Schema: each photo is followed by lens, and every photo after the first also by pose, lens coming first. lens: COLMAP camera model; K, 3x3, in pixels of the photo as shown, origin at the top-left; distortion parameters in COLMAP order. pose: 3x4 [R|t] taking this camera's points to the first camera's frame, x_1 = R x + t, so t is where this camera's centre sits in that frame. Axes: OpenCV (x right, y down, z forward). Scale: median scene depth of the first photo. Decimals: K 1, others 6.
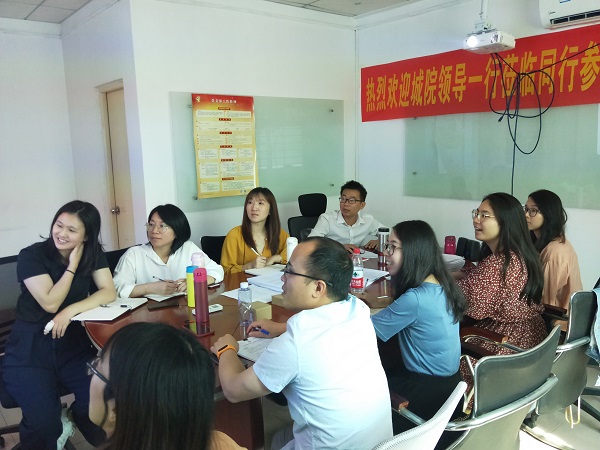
lens RADIAL K [[520.1, 0, 283.8], [0, 520.1, 227.3], [0, 0, 1]] dist [0.100614, -0.243620]
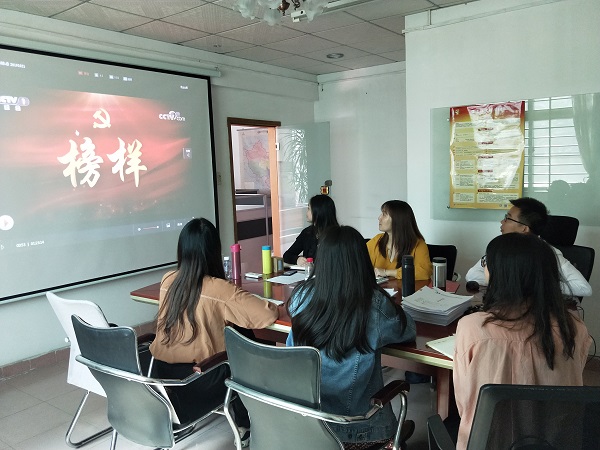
lens RADIAL K [[523.6, 0, 278.9], [0, 523.6, 224.2], [0, 0, 1]] dist [0.061050, -0.131613]
pose [[0.251024, 0.126793, -0.959641, 0.754943], [-0.121703, 0.987651, 0.098658, -0.083894], [0.960300, 0.092026, 0.263355, 0.397833]]
